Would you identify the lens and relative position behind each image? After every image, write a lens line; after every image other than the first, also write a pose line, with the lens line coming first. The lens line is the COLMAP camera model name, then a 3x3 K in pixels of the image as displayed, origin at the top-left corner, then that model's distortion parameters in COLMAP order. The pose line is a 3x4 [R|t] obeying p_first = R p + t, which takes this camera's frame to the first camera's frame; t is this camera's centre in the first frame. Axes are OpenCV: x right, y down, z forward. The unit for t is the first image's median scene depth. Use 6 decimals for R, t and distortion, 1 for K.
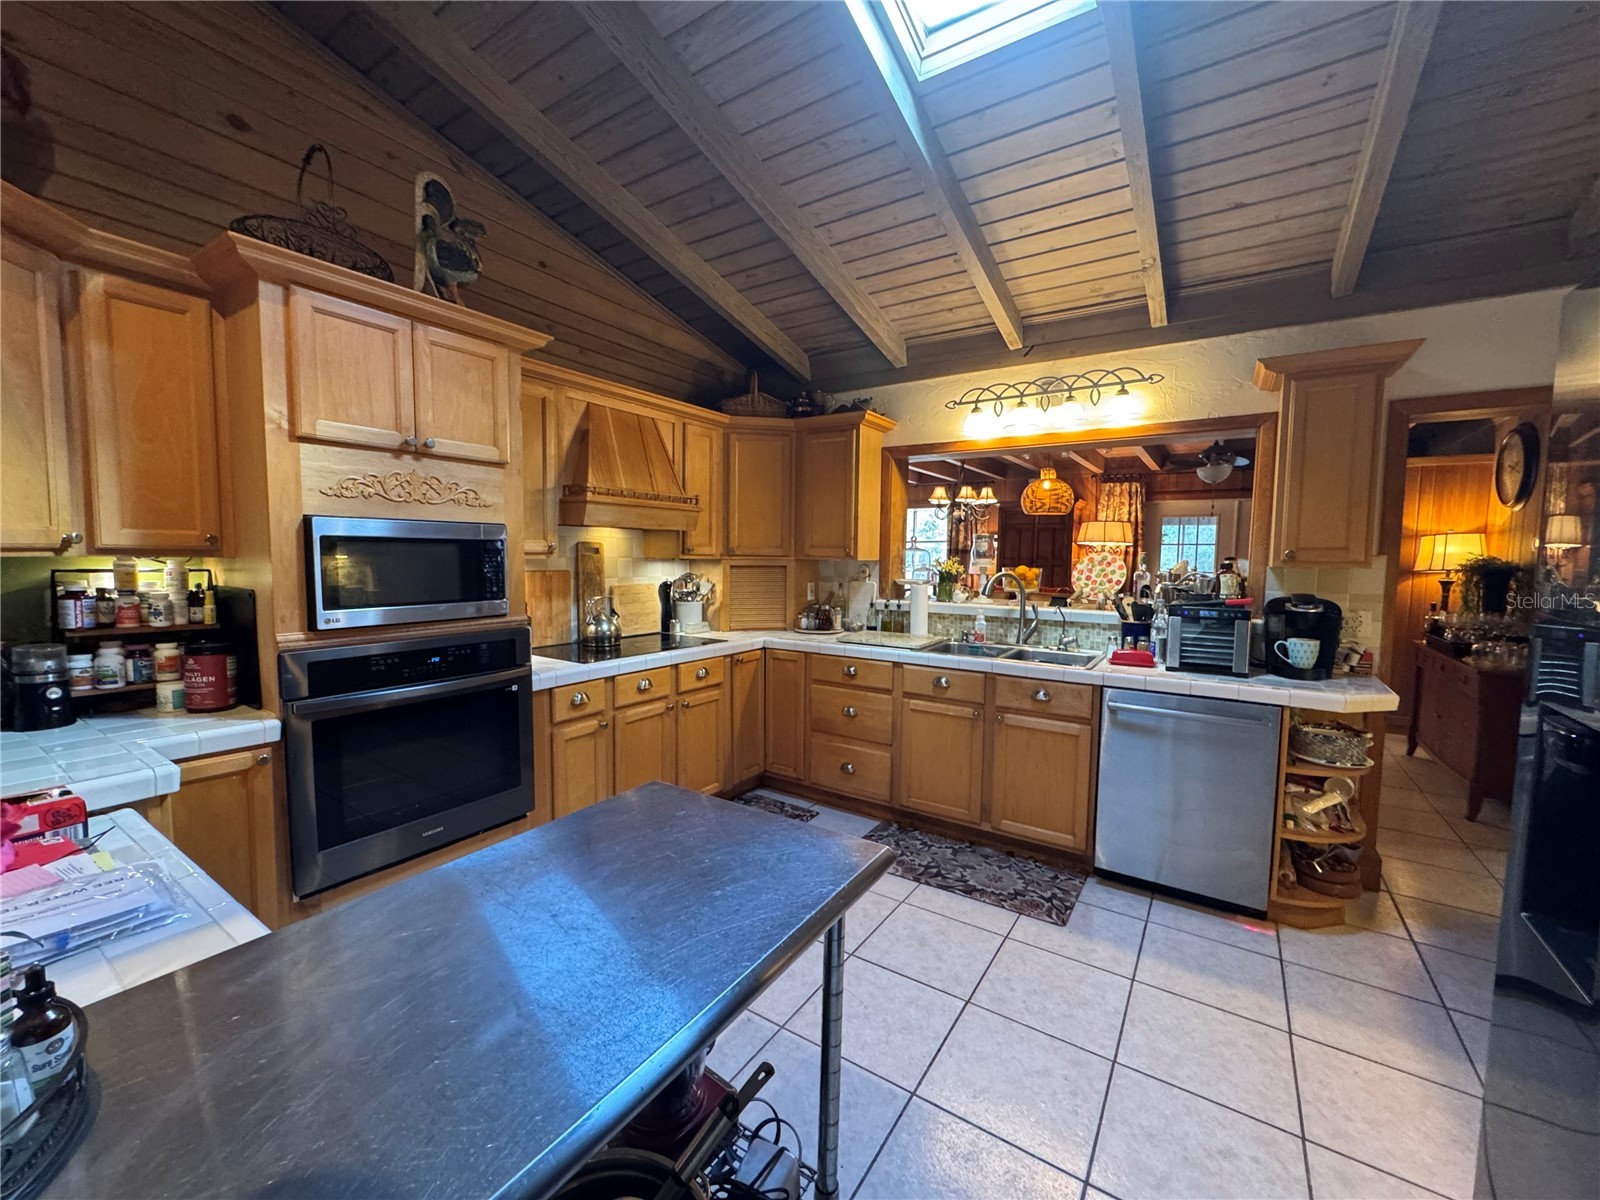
lens RADIAL K [[641.8, 0, 800.9], [0, 641.8, 602.3], [0, 0, 1]] dist [-0.003187, -0.000088]
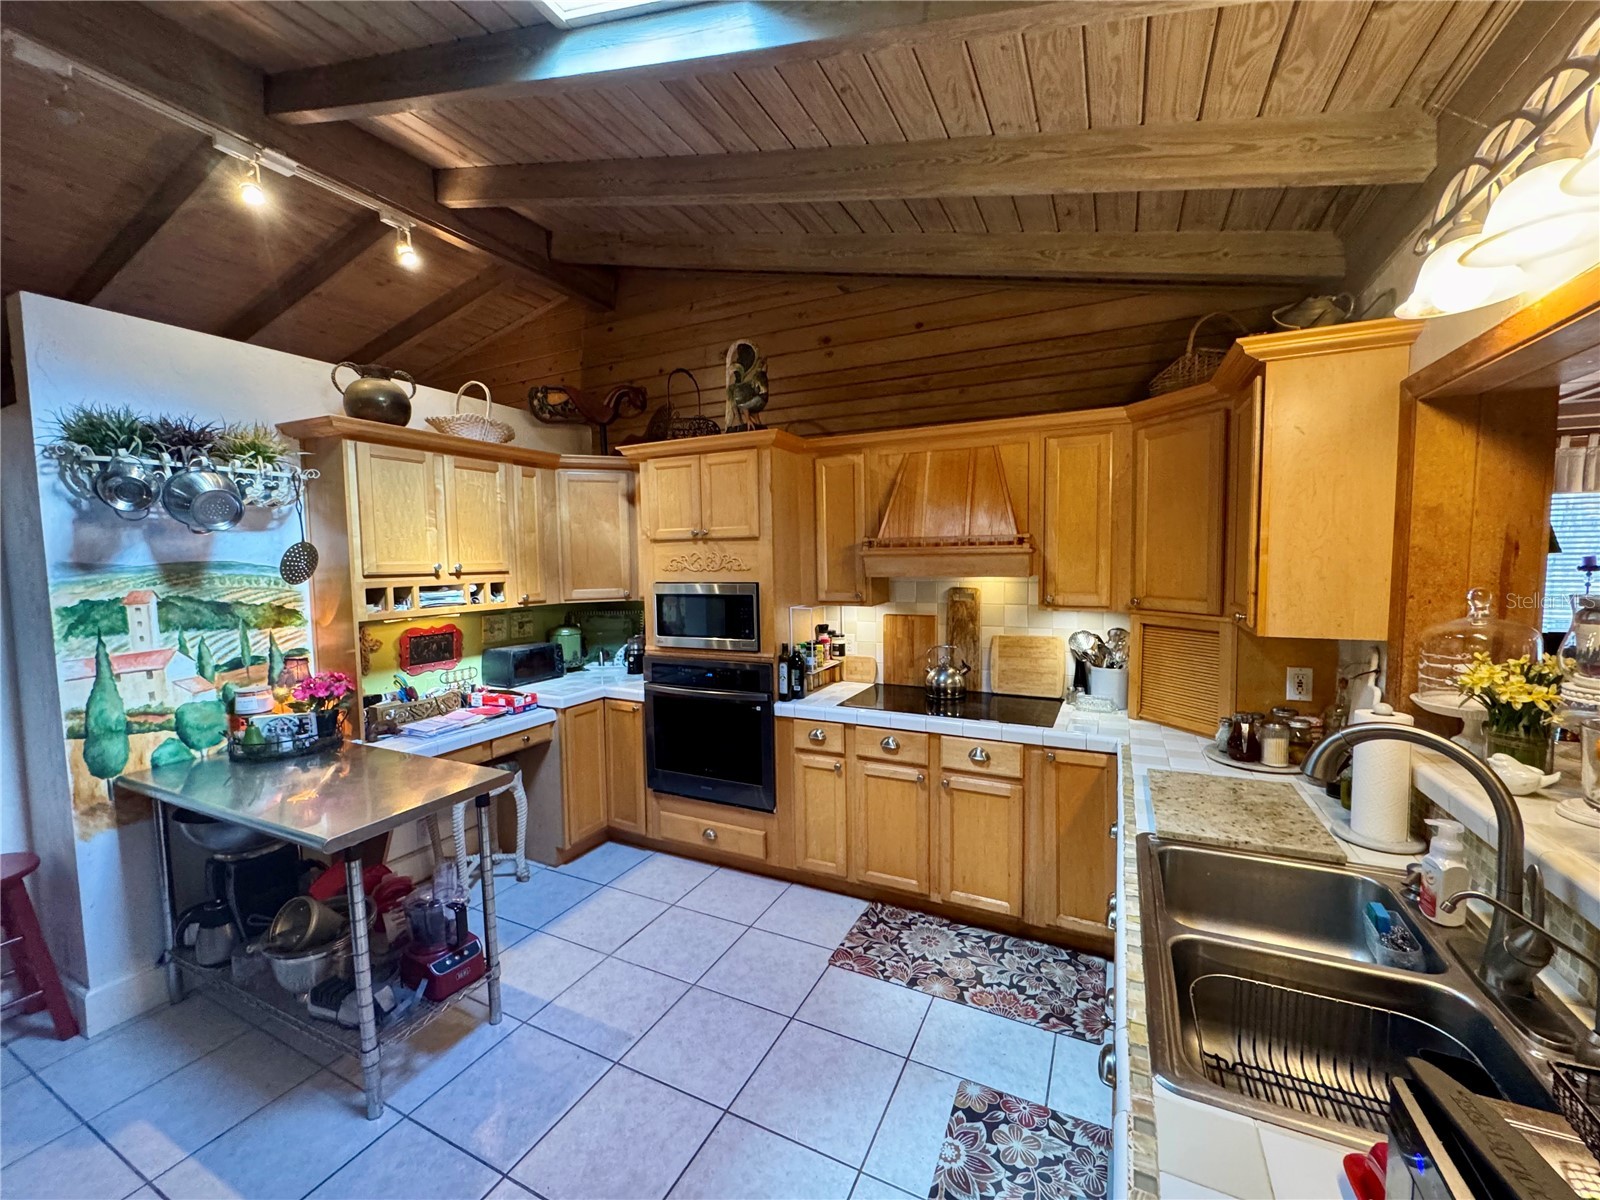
lens RADIAL K [[641.8, 0, 800.9], [0, 641.8, 602.3], [0, 0, 1]] dist [-0.003187, -0.000088]
pose [[0.123871, 0.058384, -0.990579, 0.818616], [-0.058207, 0.996976, 0.051482, -0.148858], [0.990590, 0.051282, 0.126895, 0.889498]]
